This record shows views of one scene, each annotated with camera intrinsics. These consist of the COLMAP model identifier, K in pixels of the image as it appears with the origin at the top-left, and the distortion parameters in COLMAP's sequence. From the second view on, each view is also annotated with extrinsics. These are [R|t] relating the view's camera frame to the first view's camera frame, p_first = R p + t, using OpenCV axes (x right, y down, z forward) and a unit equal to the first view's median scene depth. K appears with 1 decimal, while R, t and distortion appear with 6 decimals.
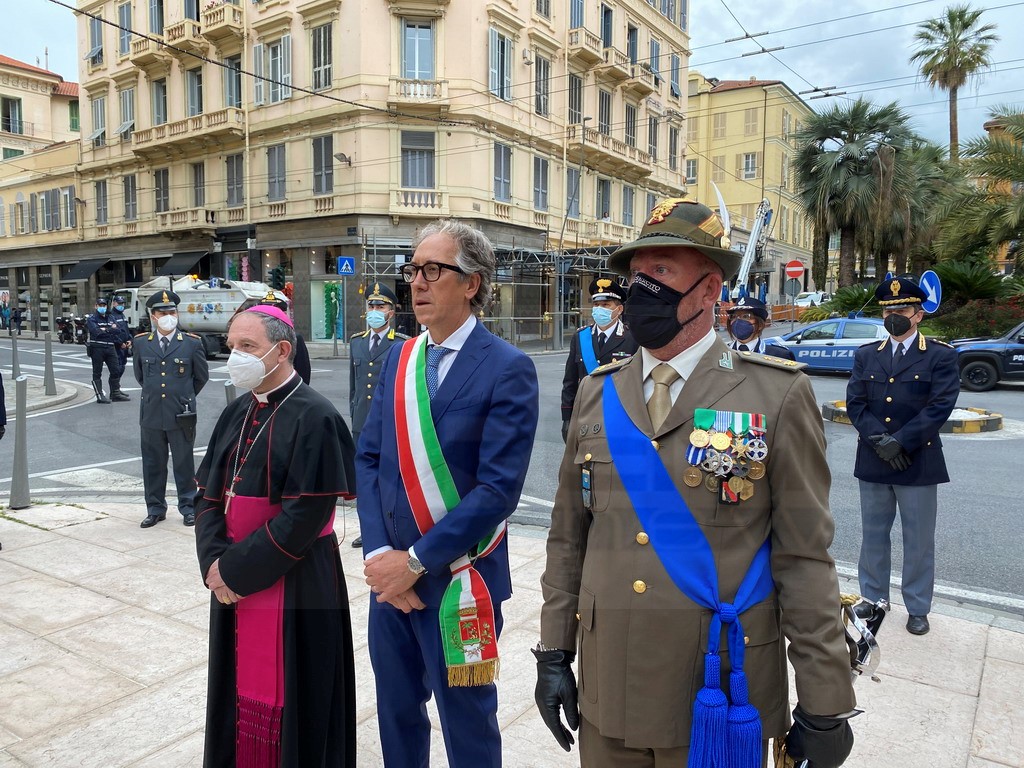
lens RADIAL K [[770.1, 0, 507.0], [0, 770.1, 377.9], [0, 0, 1]] dist [0.019045, -0.020086]
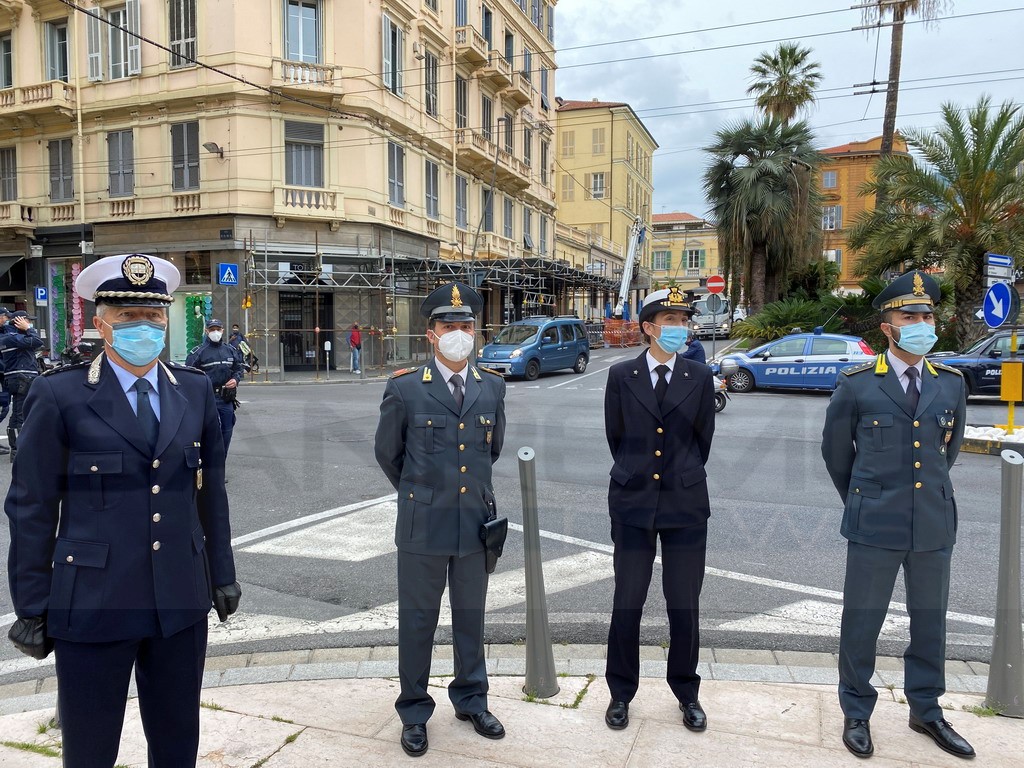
lens RADIAL K [[770.1, 0, 506.5], [0, 770.1, 377.8], [0, 0, 1]] dist [0.019045, -0.020086]
pose [[0.969501, -0.018806, 0.244365, -0.104650], [0.024434, 0.999501, -0.020023, -0.007765], [-0.243867, 0.025383, 0.969476, 0.098873]]
